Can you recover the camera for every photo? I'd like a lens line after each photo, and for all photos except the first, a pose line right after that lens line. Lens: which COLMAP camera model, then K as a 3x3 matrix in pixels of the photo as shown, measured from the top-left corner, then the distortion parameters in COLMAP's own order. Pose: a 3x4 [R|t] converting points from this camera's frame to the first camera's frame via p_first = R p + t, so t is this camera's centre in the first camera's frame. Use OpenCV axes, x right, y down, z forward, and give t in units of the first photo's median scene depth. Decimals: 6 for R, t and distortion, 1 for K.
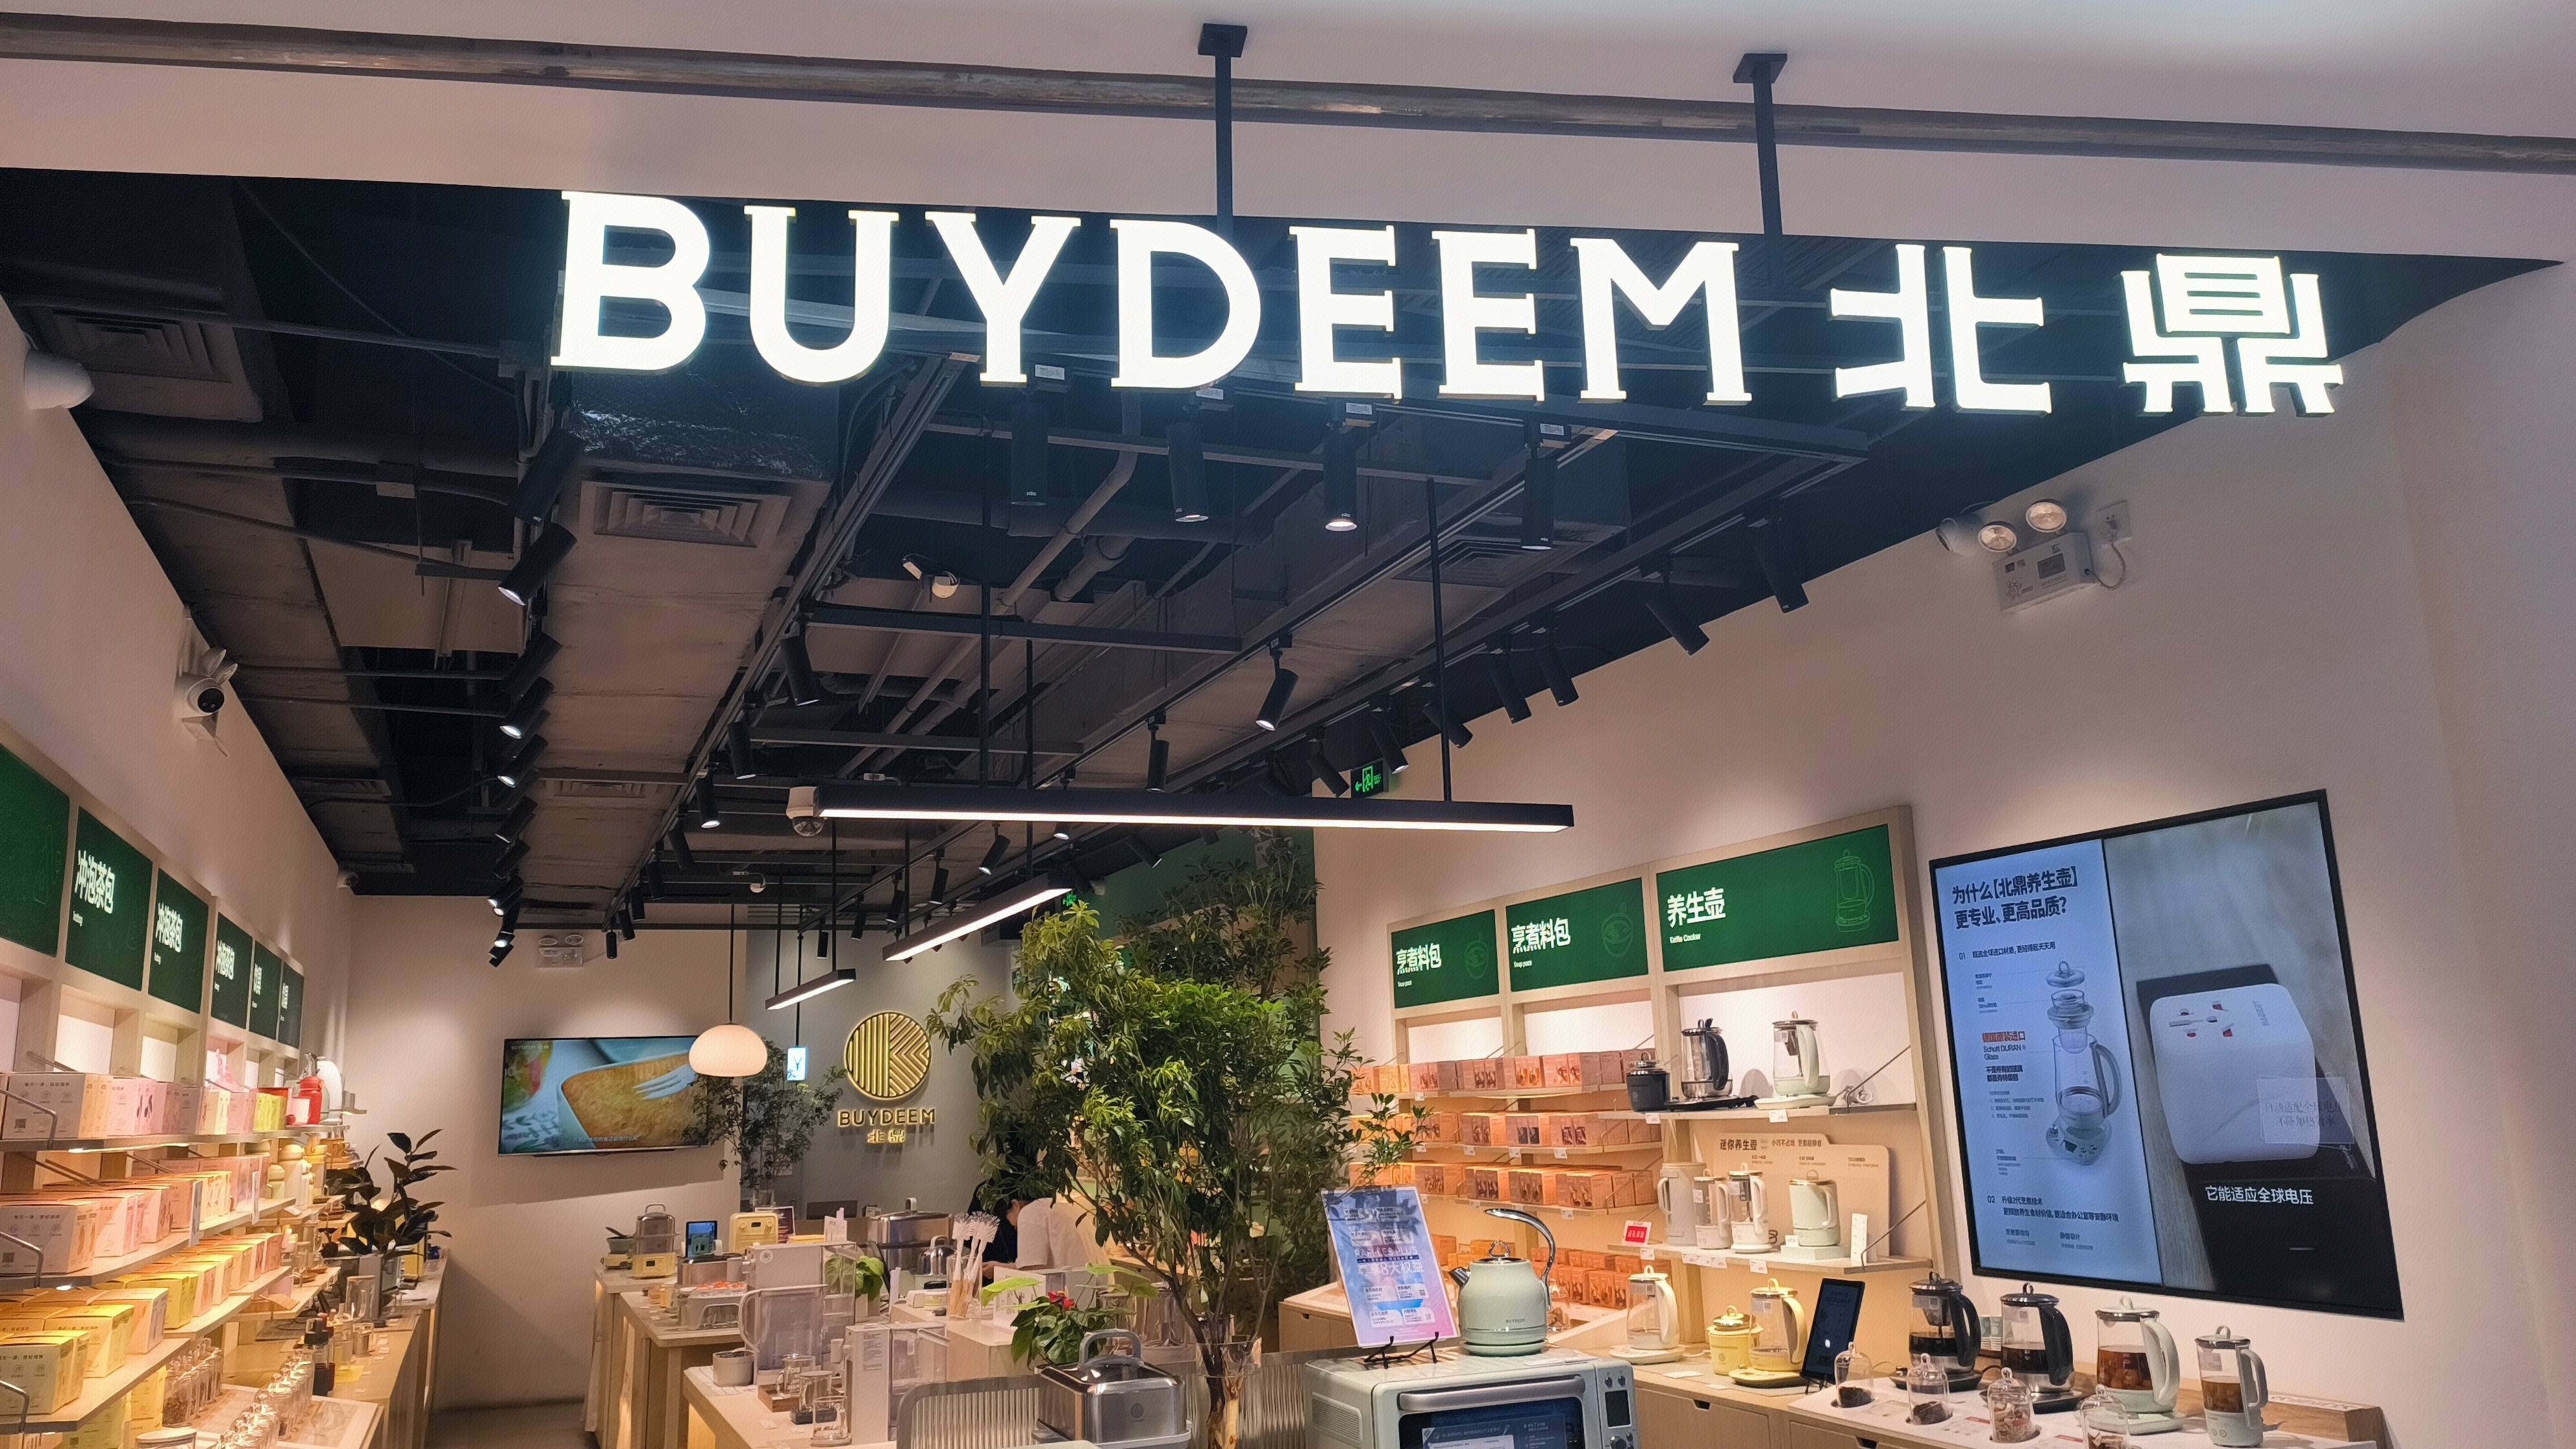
lens RADIAL K [[1886.7, 0, 1288.0], [0, 1886.7, 724.5], [0, 0, 1]] dist [0.015635, 0.000796]
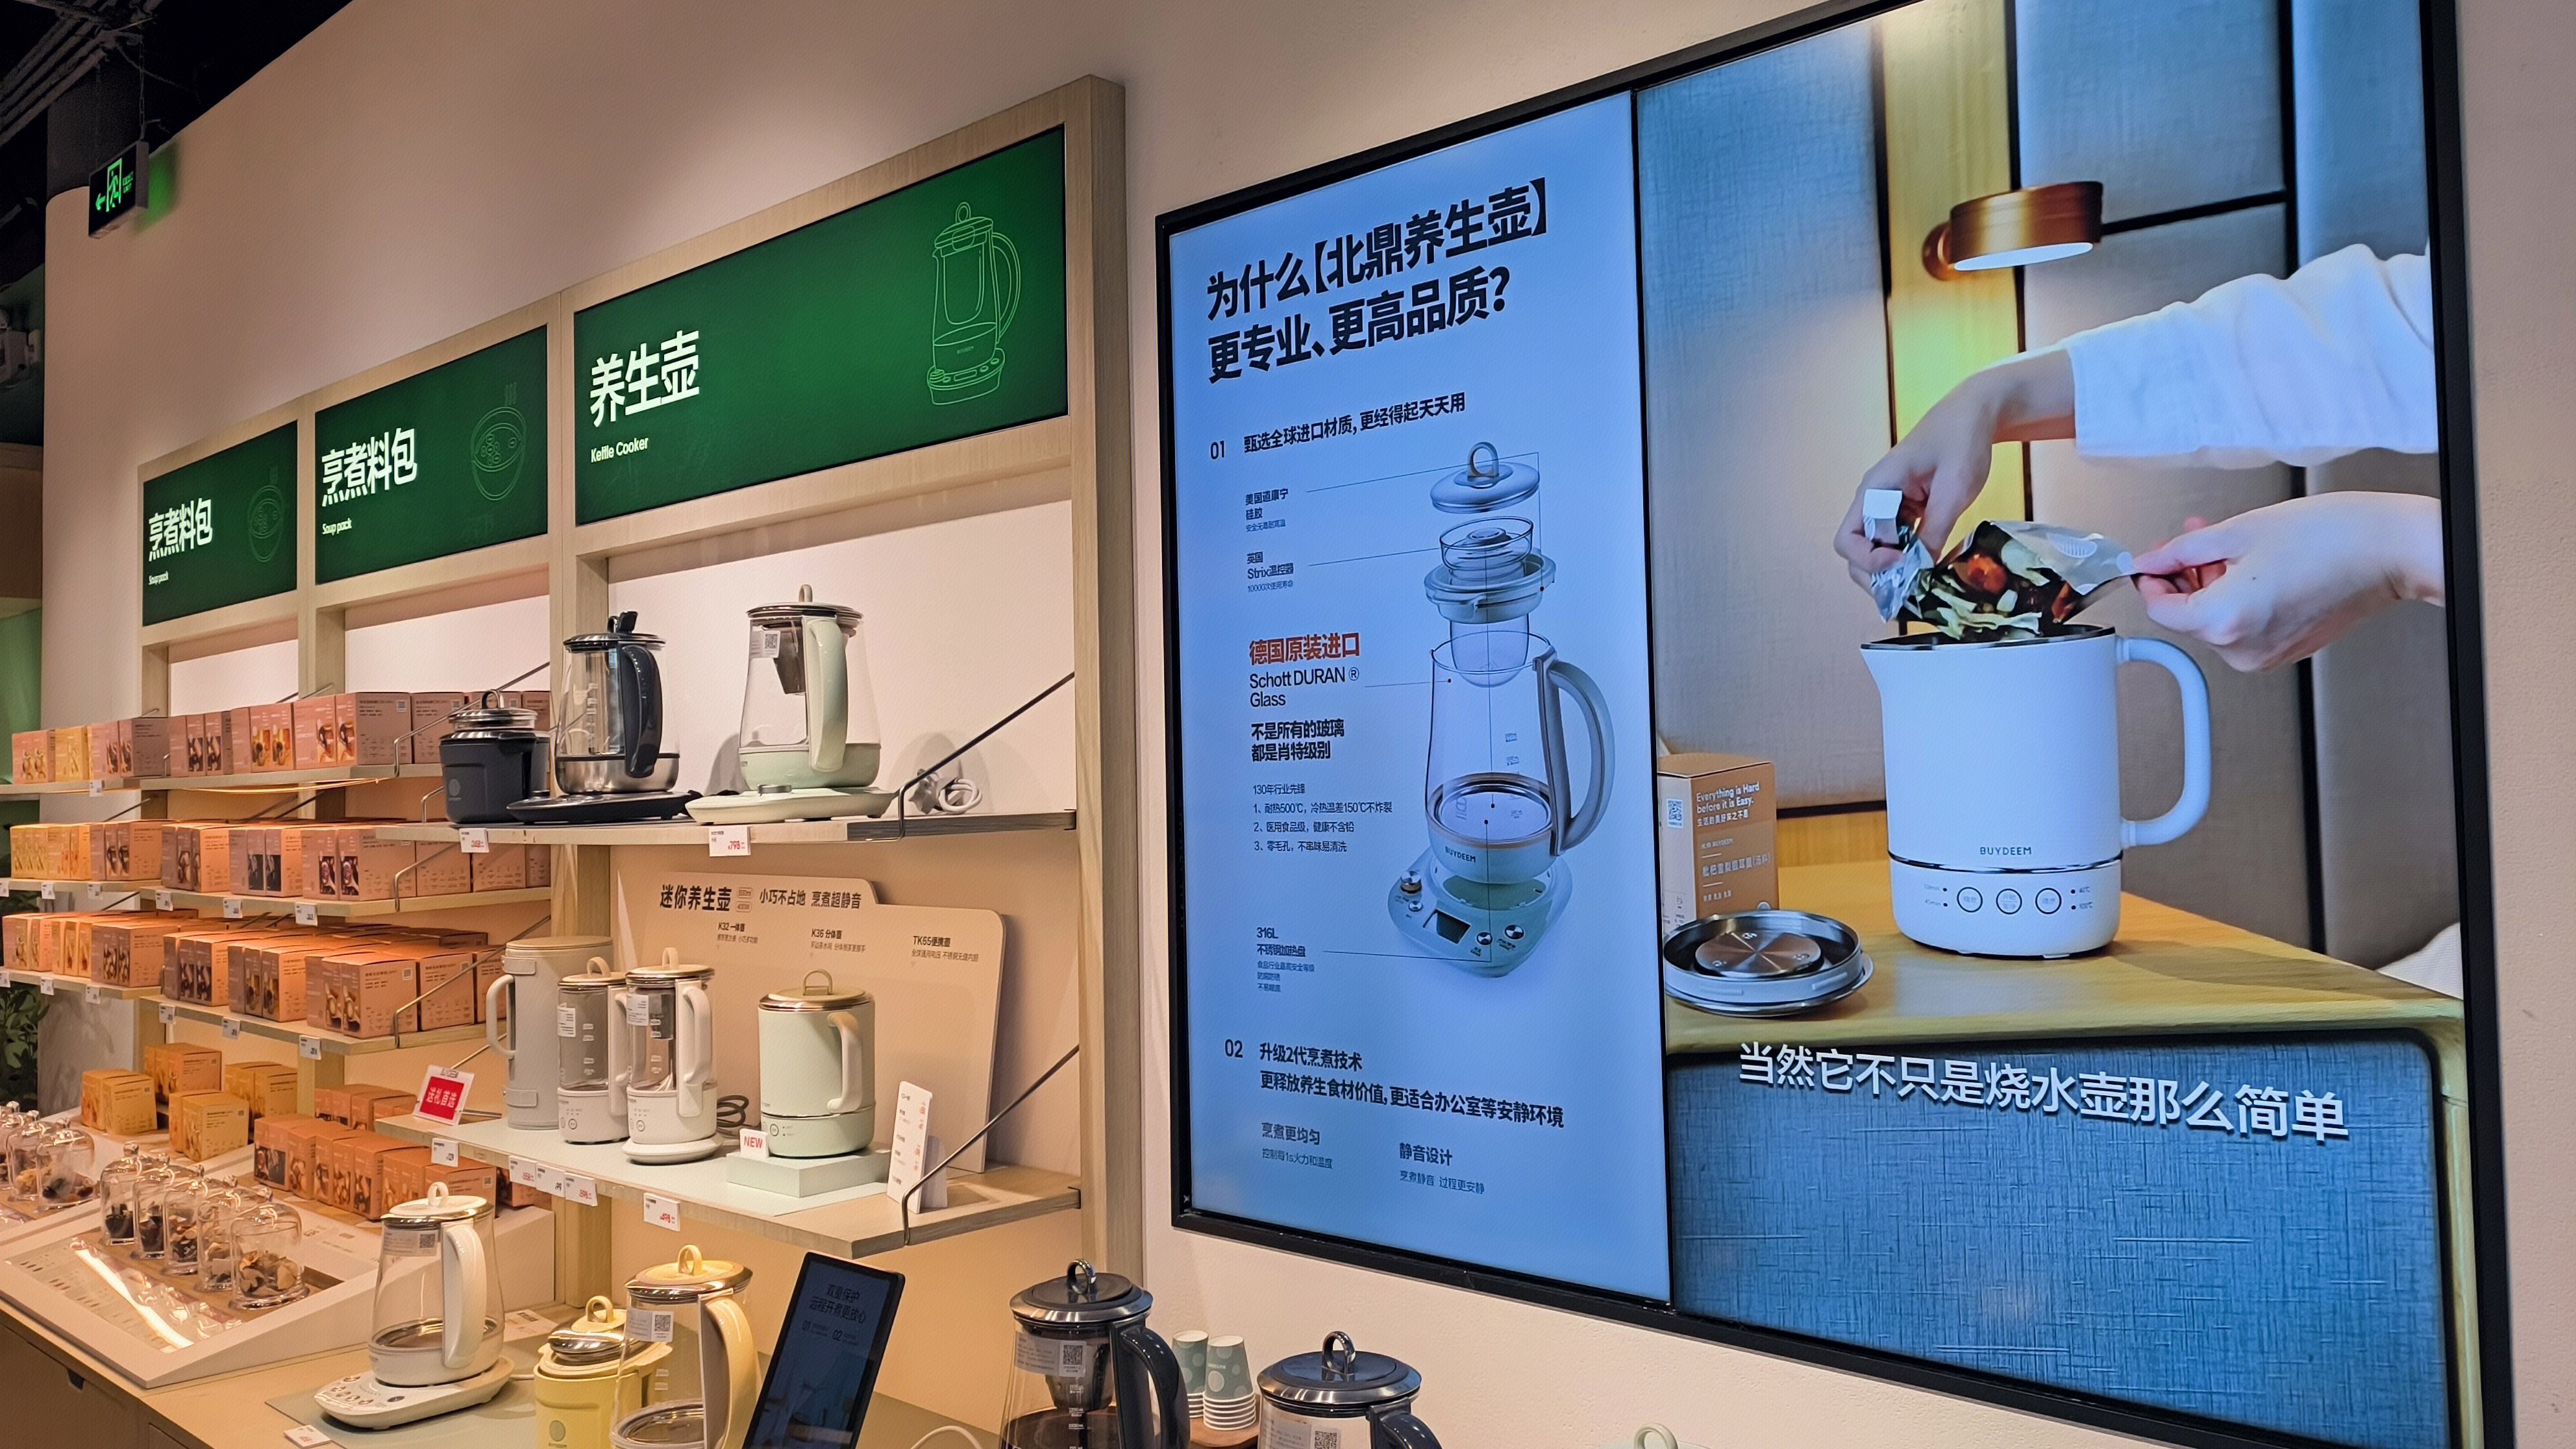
lens RADIAL K [[1915.1, 0, 1288.0], [0, 1915.1, 724.5], [0, 0, 1]] dist [0.067603, 0.002135]
pose [[0.912444, 0.033518, 0.407827, 0.197810], [-0.095062, 0.986736, 0.131588, 0.118821], [-0.398007, -0.158835, 0.903527, 0.591348]]
